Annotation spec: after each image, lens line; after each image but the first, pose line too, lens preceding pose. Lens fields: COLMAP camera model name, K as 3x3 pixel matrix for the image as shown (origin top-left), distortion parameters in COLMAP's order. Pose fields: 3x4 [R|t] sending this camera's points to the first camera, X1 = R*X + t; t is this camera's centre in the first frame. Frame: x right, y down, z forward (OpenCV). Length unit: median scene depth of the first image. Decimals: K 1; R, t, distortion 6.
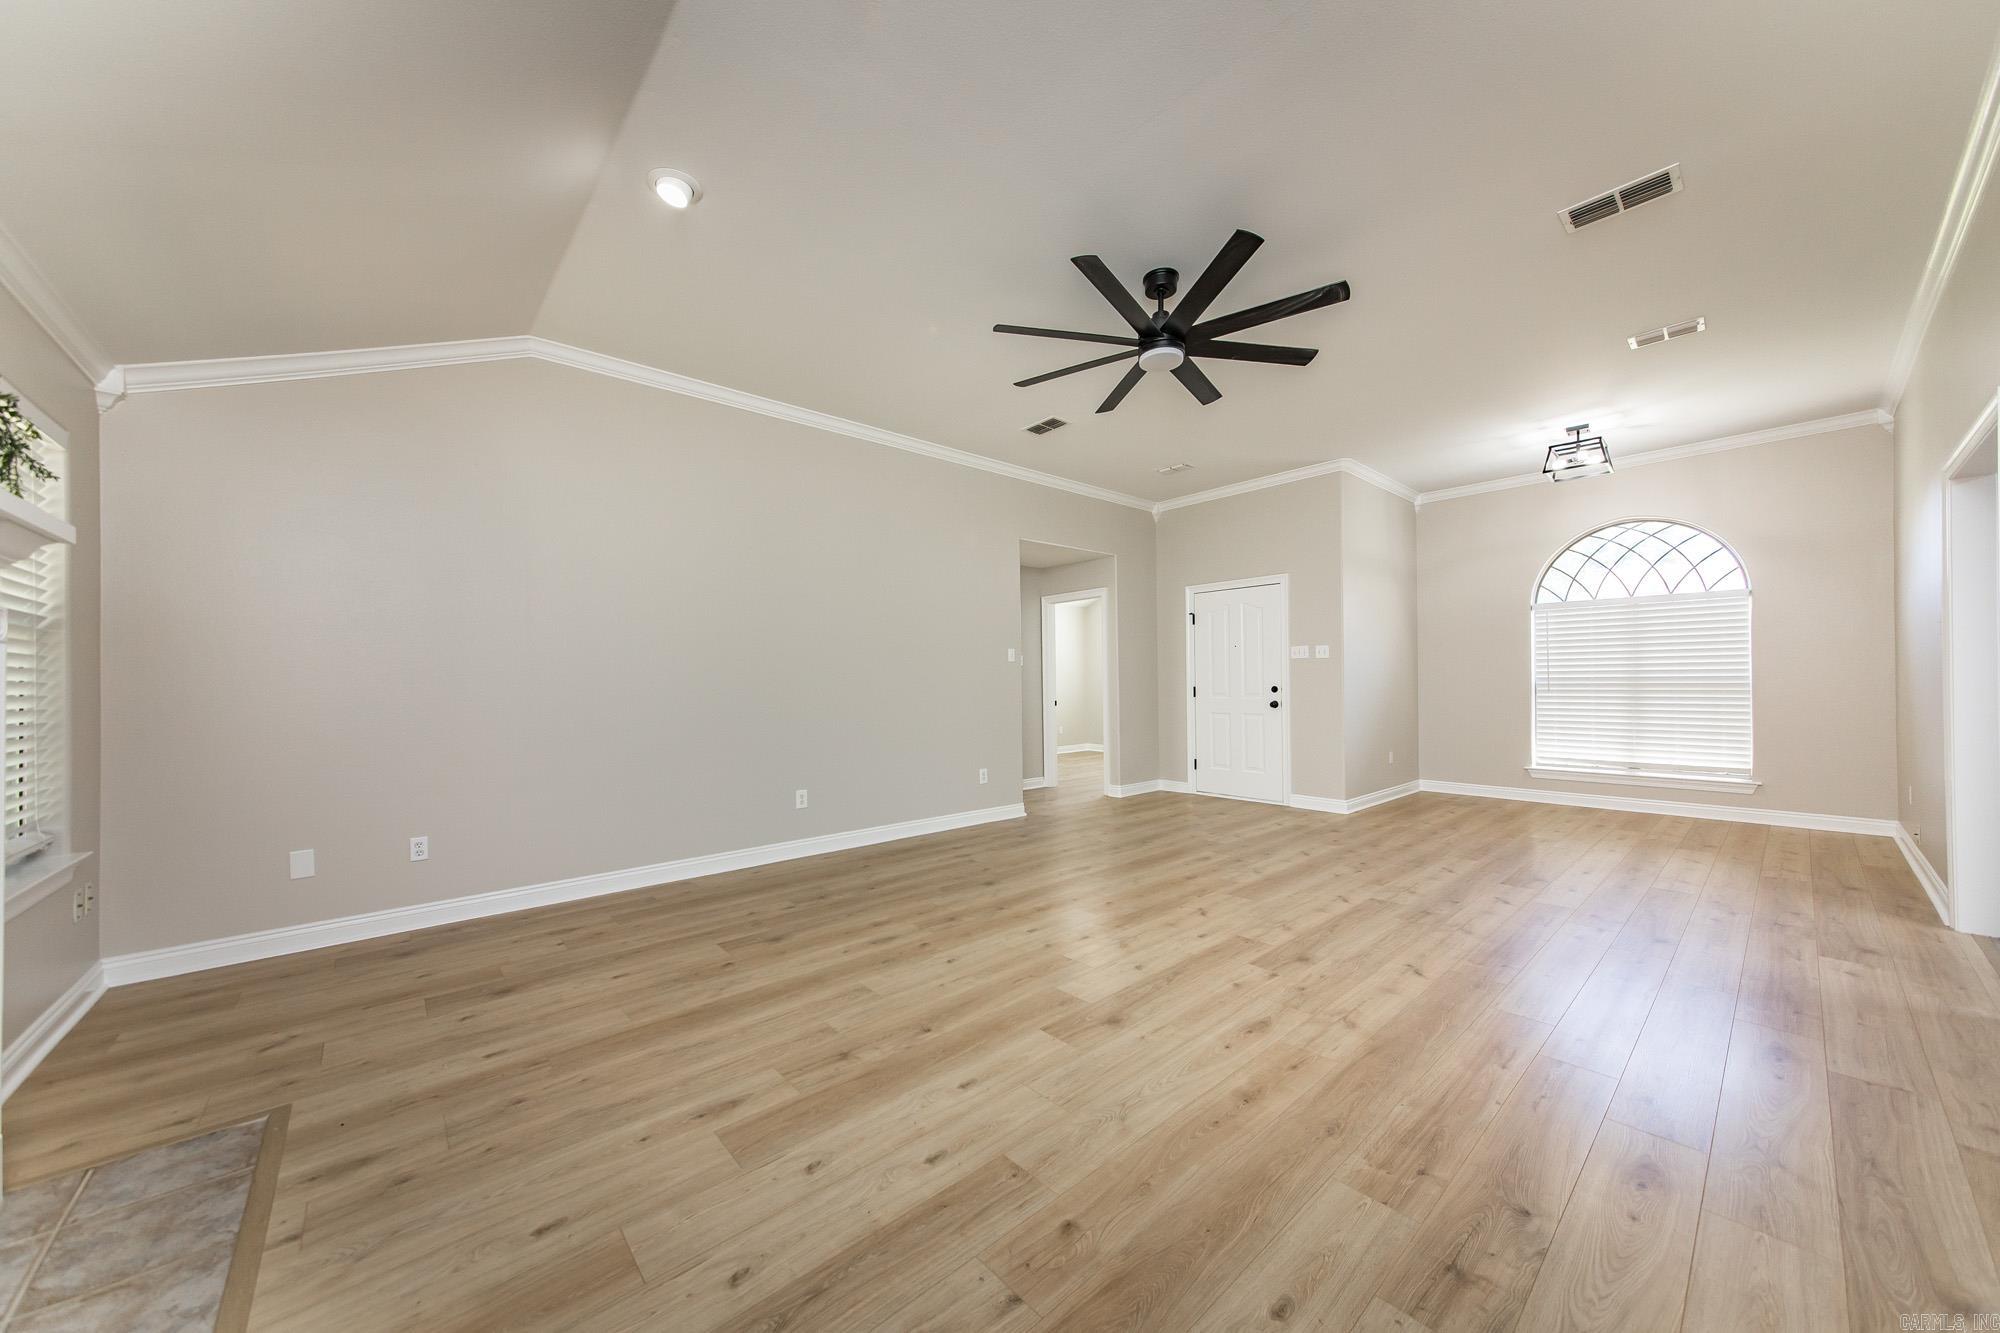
lens RADIAL K [[714.1, 0, 995.0], [0, 714.1, 671.5], [0, 0, 1]] dist [-0.001347, 0.000102]
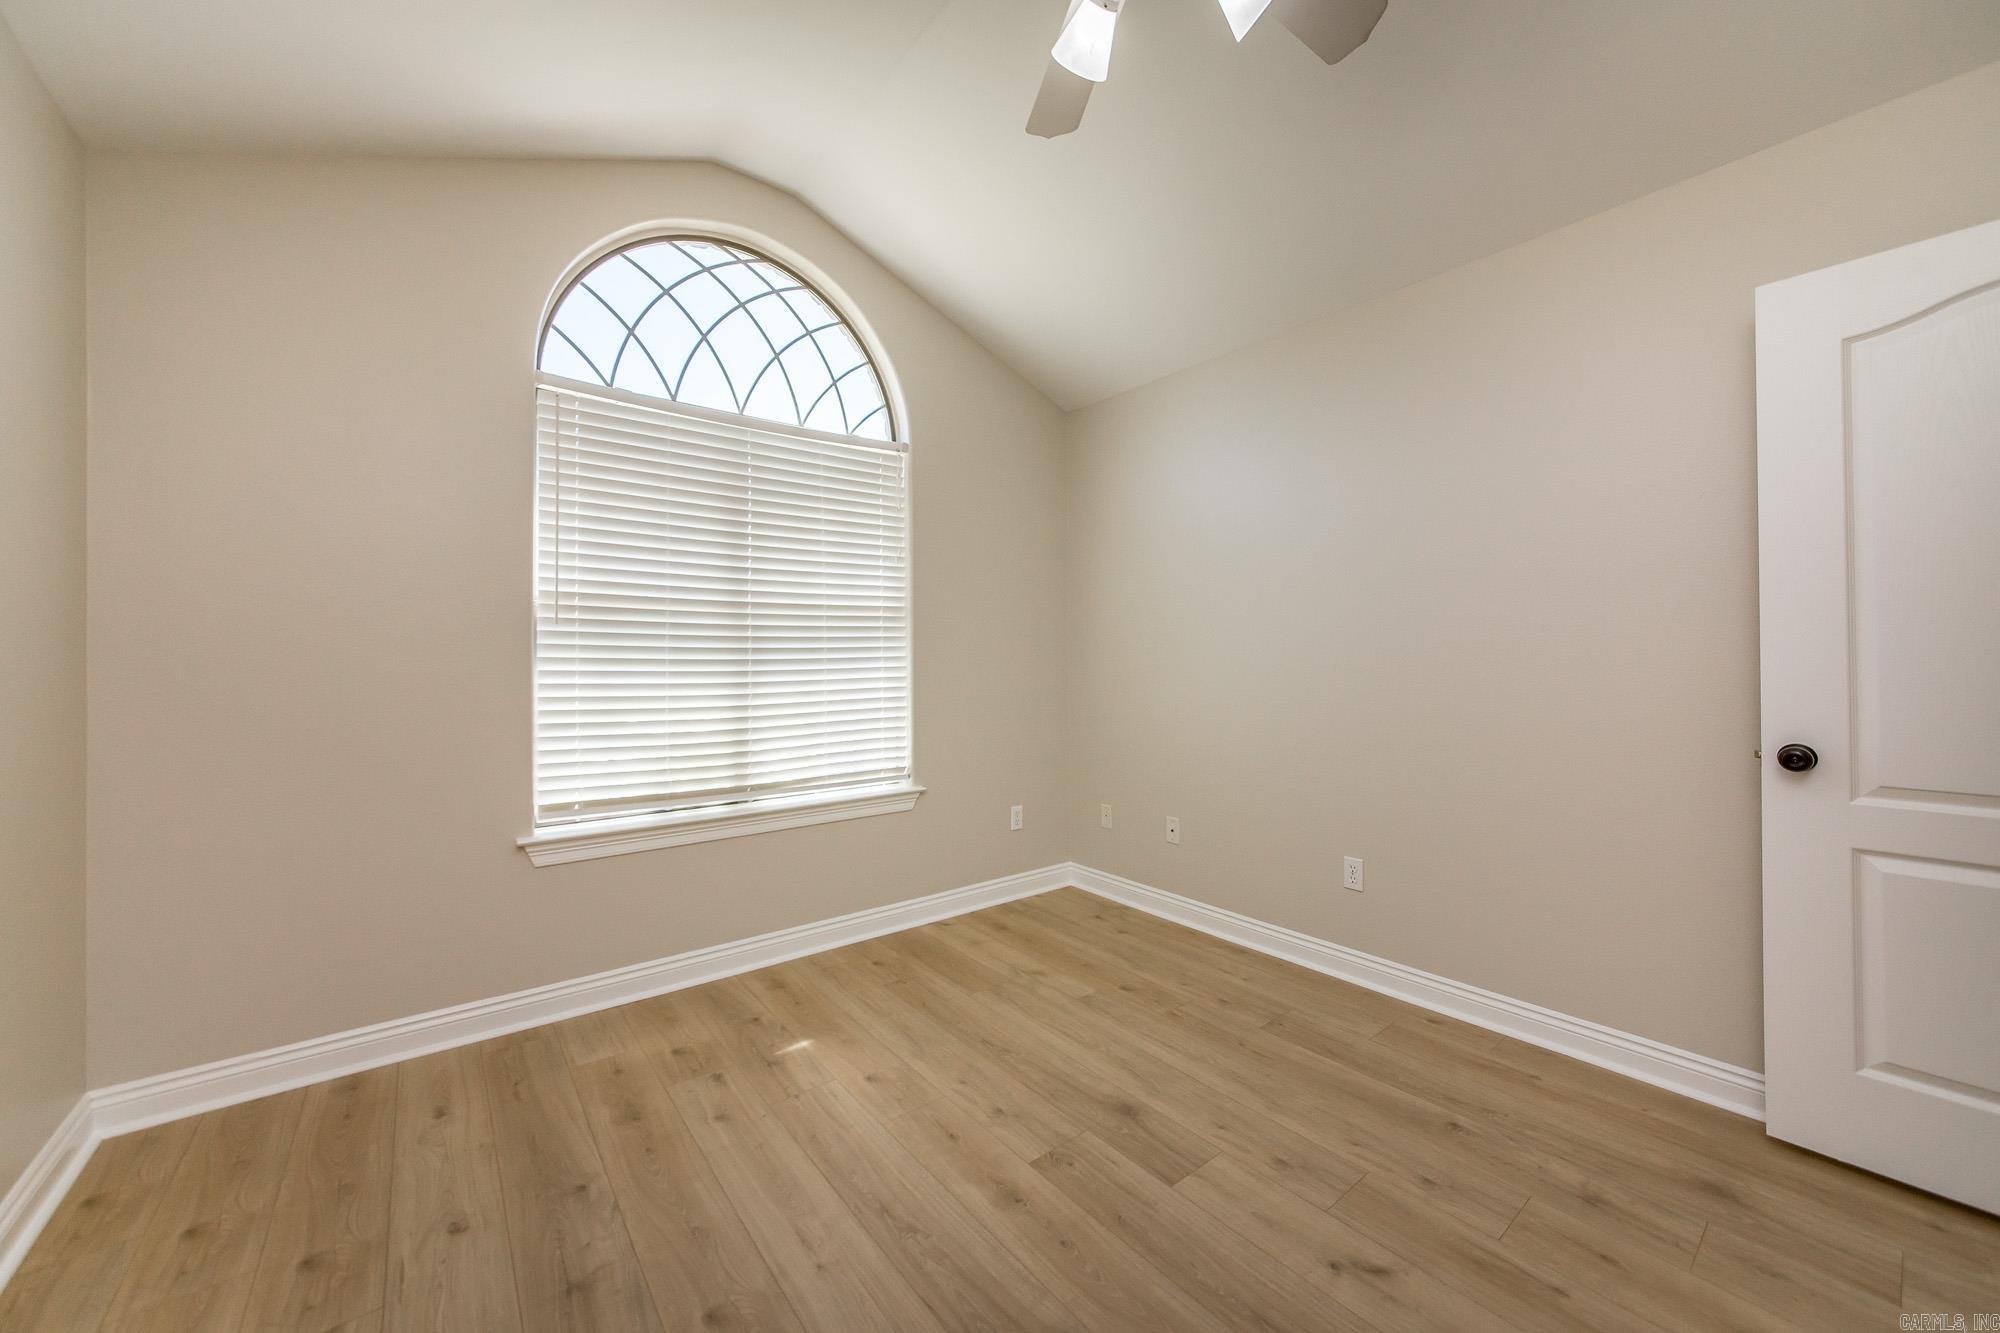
lens RADIAL K [[733.8, 0, 989.8], [0, 733.8, 672.2], [0, 0, 1]] dist [-0.007301, 0.000102]
pose [[0.053874, 0.004697, 0.998537, 0.719877], [-0.023462, 0.999719, -0.003436, 0.089651], [-0.998272, -0.023242, 0.053969, 1.324369]]
